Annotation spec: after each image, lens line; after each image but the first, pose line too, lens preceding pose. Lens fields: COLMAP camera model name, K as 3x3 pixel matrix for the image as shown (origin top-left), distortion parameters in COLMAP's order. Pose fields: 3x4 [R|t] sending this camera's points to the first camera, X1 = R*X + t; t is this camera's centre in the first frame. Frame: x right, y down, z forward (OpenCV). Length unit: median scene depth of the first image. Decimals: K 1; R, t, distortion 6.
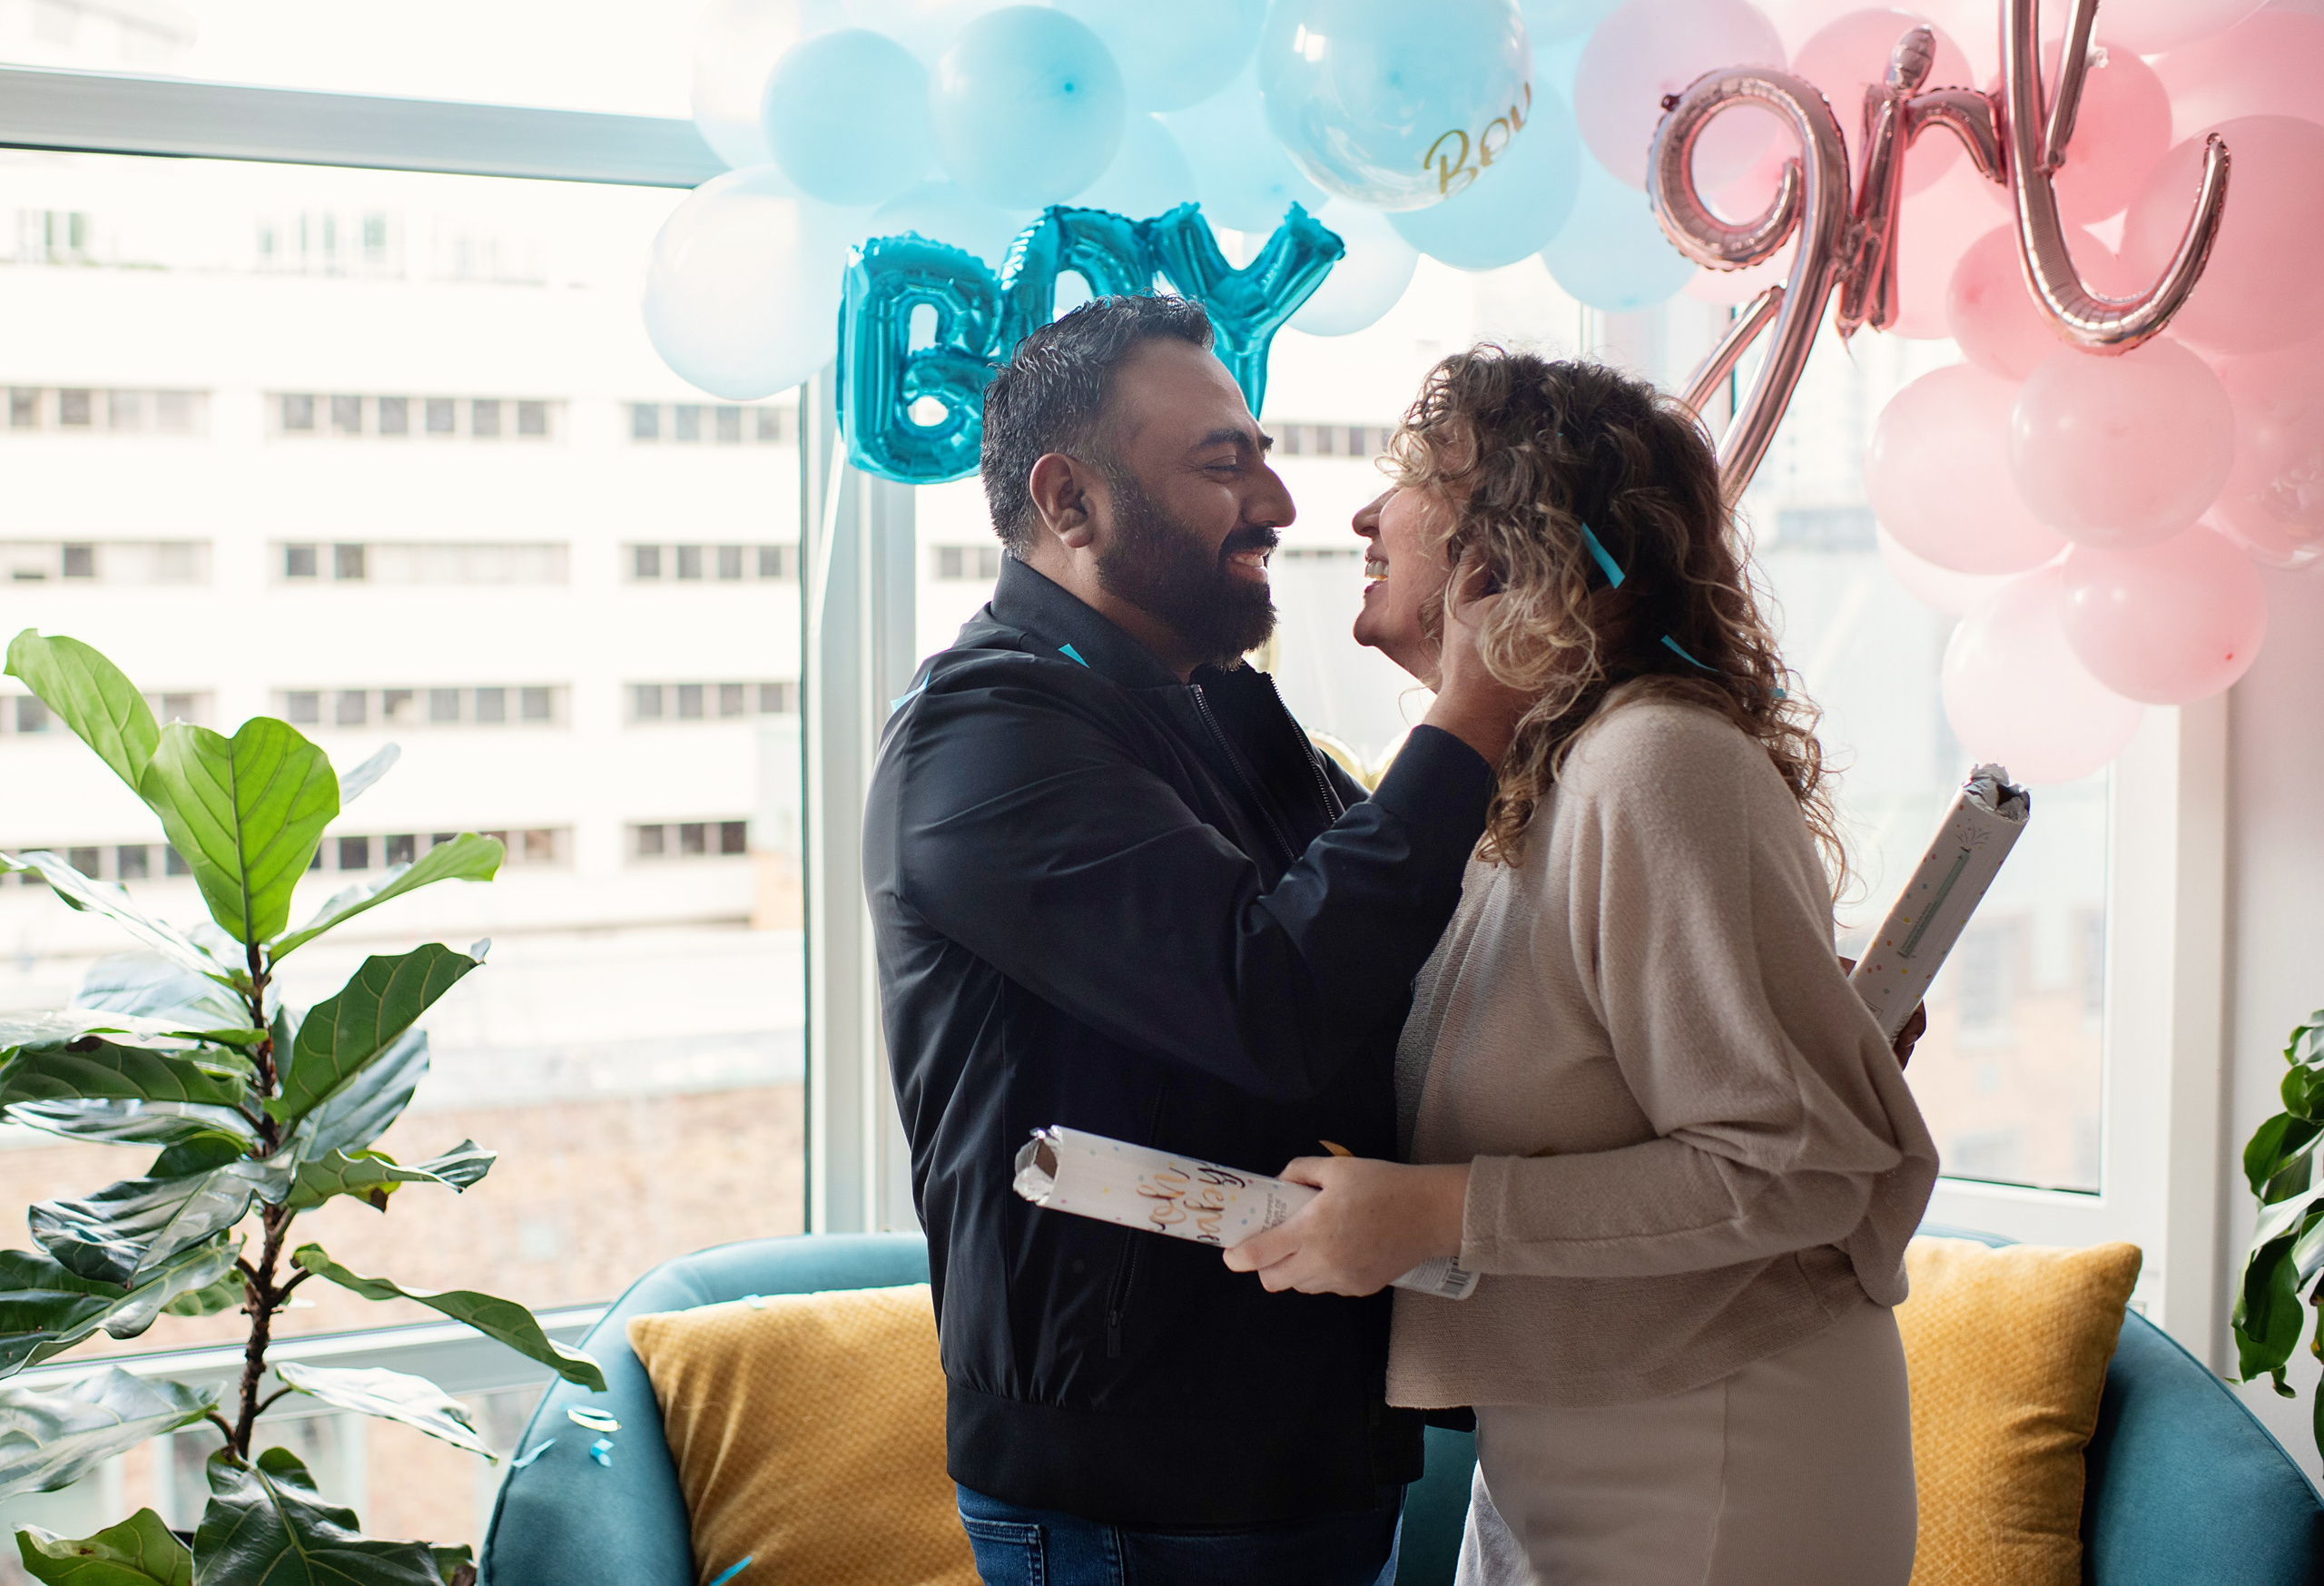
lens RADIAL K [[2612.9, 0, 1026.8], [0, 2612.9, 724.1], [0, 0, 1]] dist [-0.098719, 0.091058]
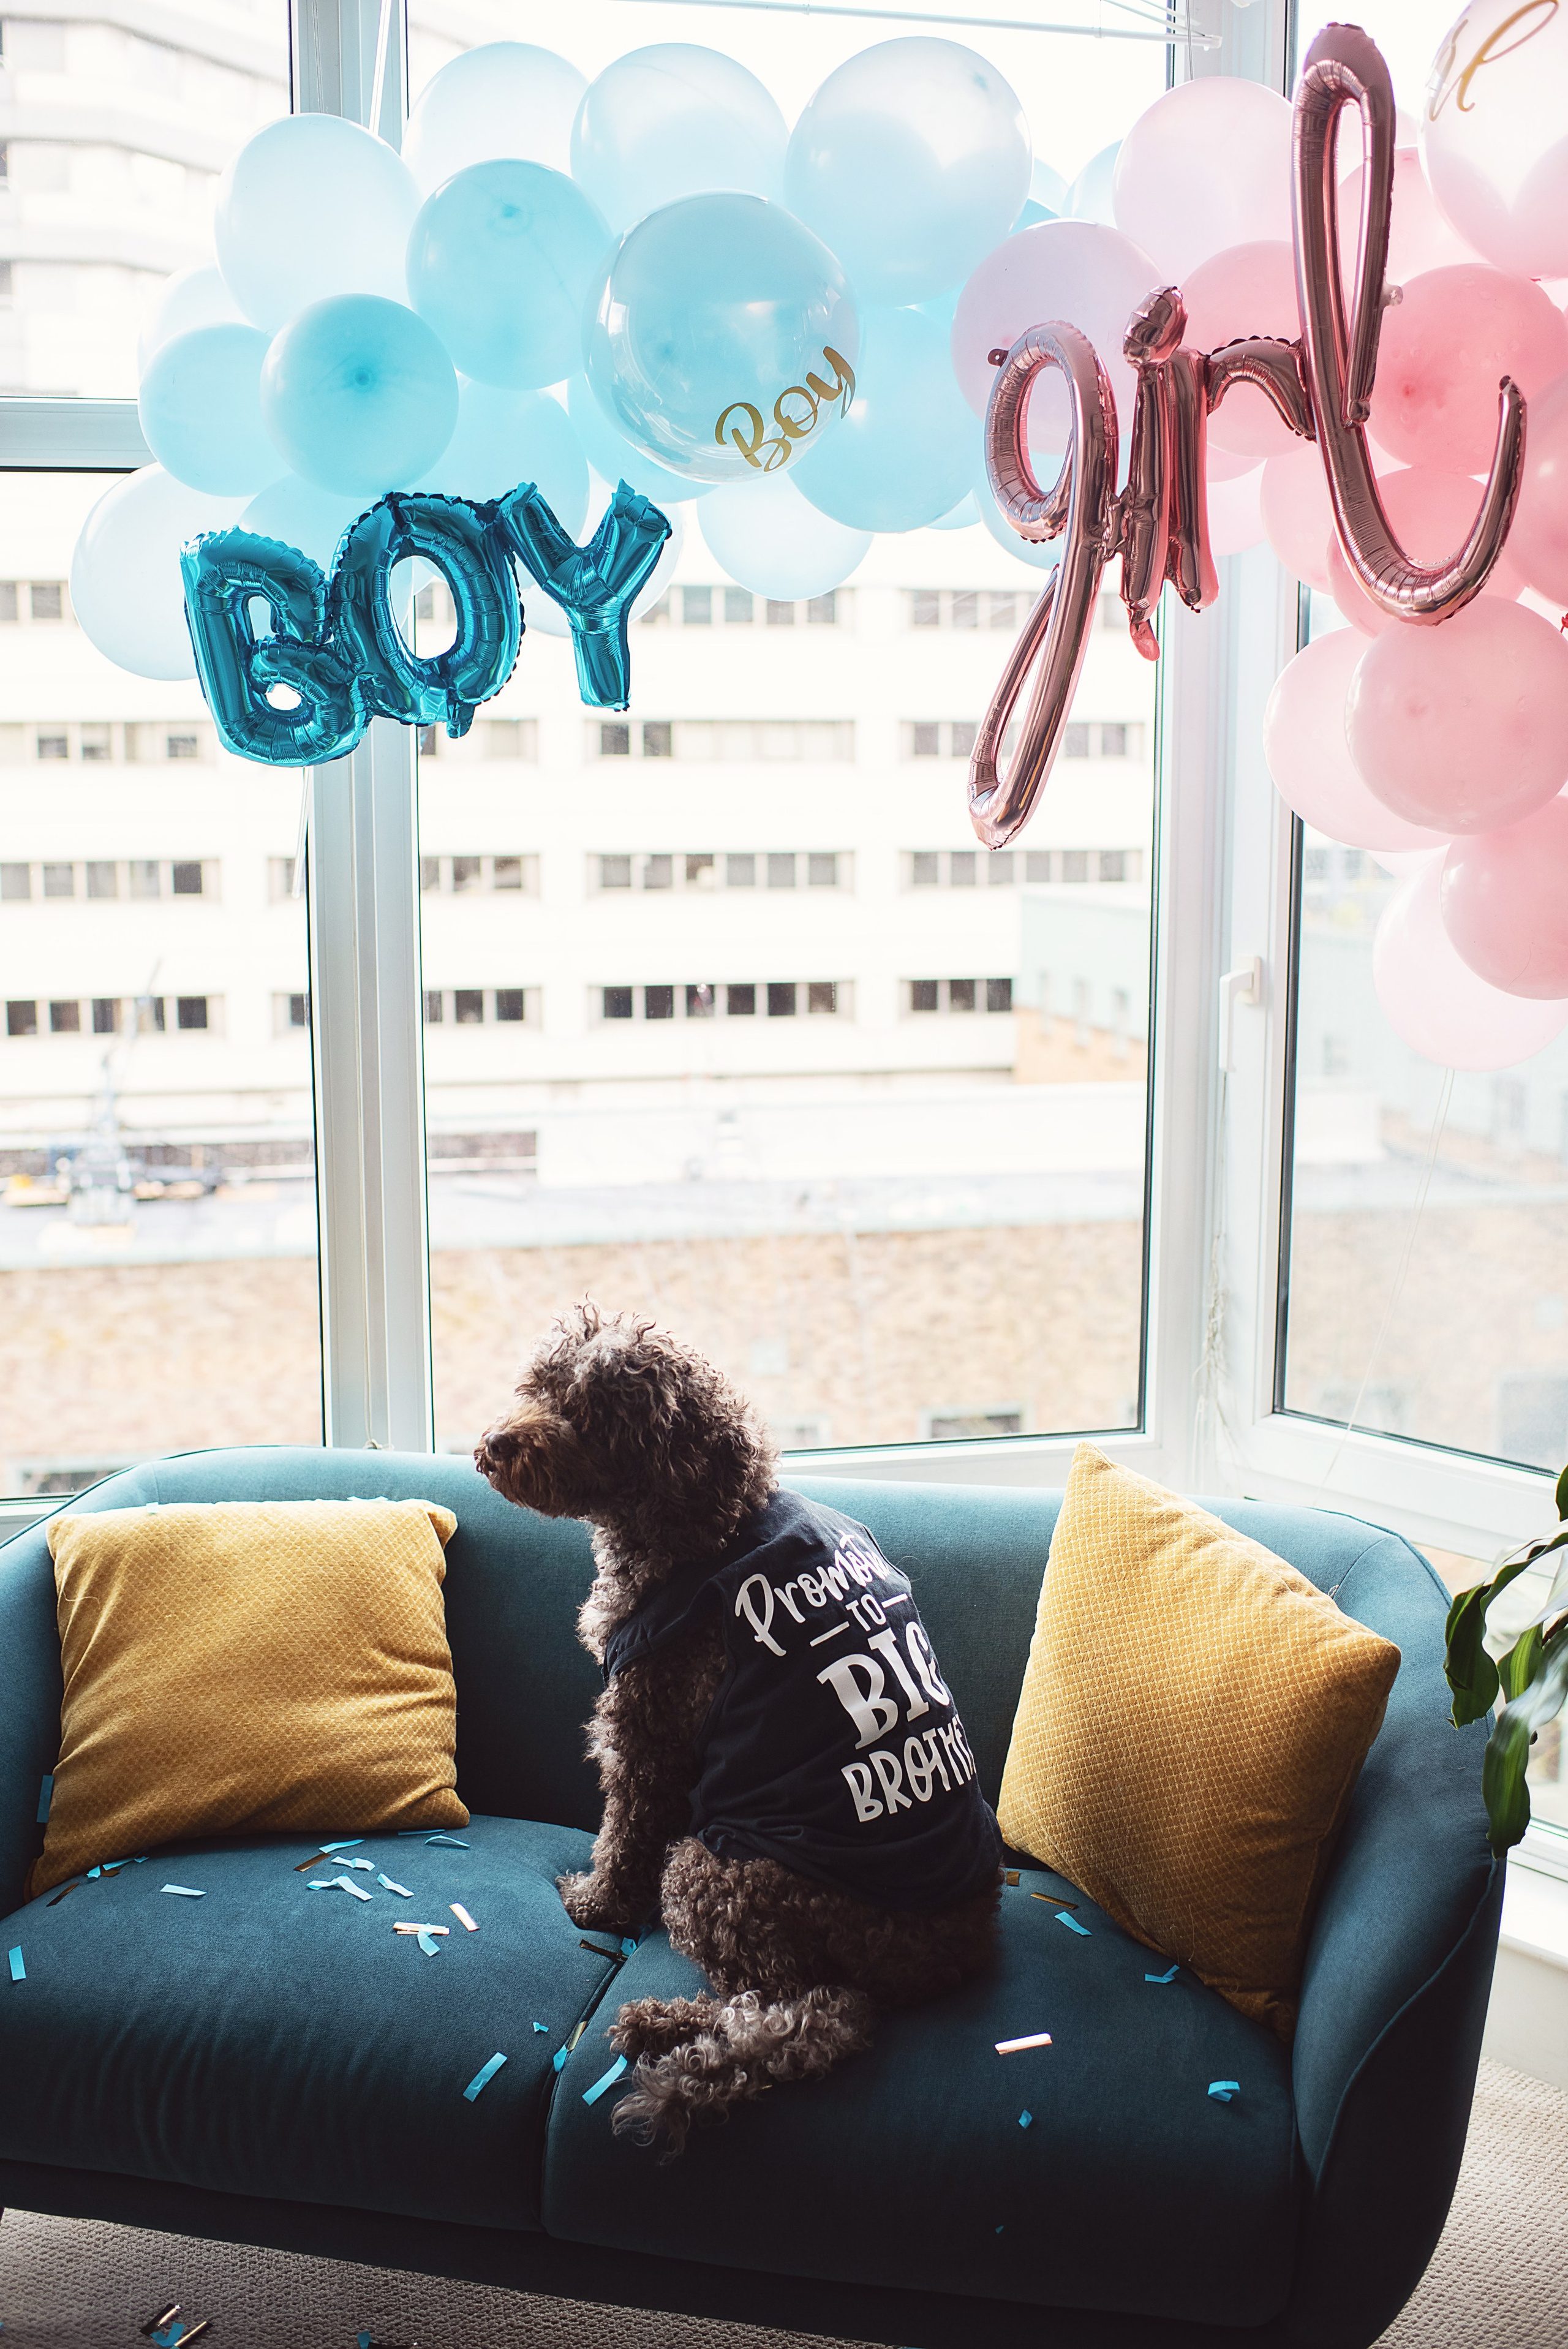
lens RADIAL K [[2396.3, 0, 760.2], [0, 2396.3, 1181.8], [0, 0, 1]] dist [-0.097689, 0.083619]
pose [[0.972370, 0.039567, -0.230066, 0.389608], [-0.010778, 0.992090, 0.125066, -0.048361], [0.233195, -0.119131, 0.965105, 0.095940]]
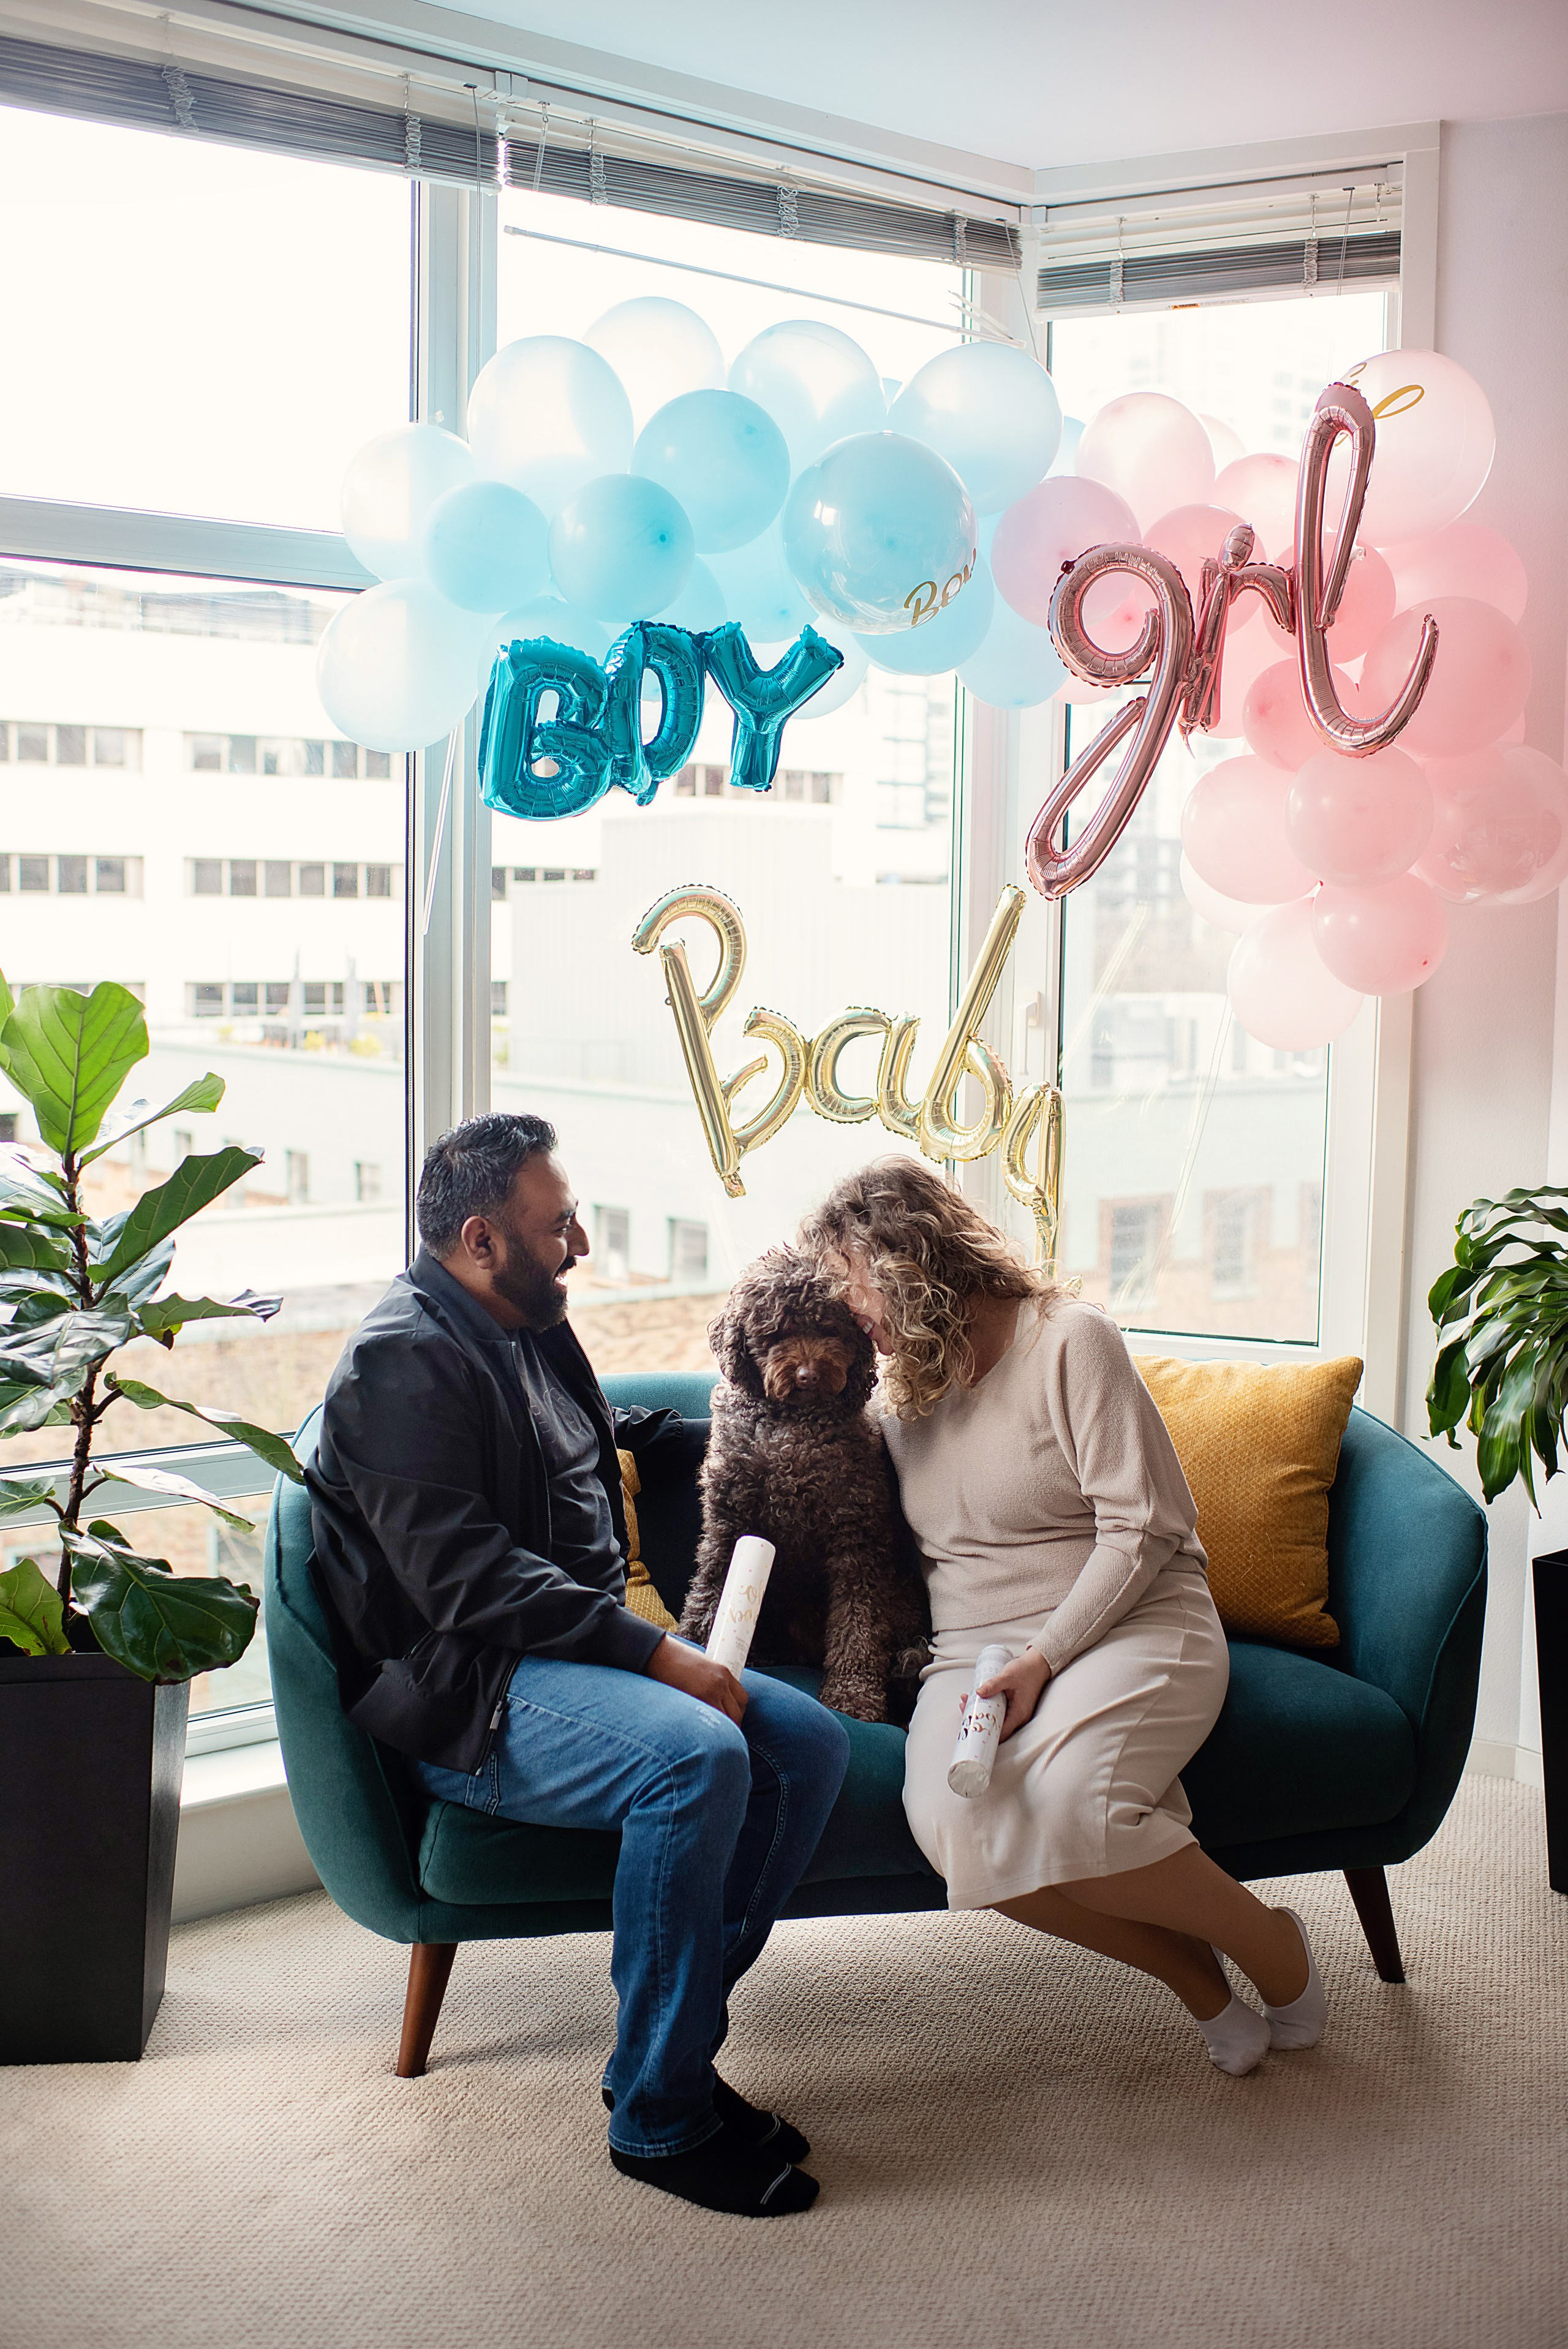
lens RADIAL K [[2424.4, 0, 780.9], [0, 2424.4, 1182.5], [0, 0, 1]] dist [-0.142365, 0.162124]
pose [[0.976487, -0.003391, 0.215548, -0.196945], [-0.009962, 0.998098, 0.060834, 0.019794], [-0.215344, -0.061551, 0.974597, -0.281967]]
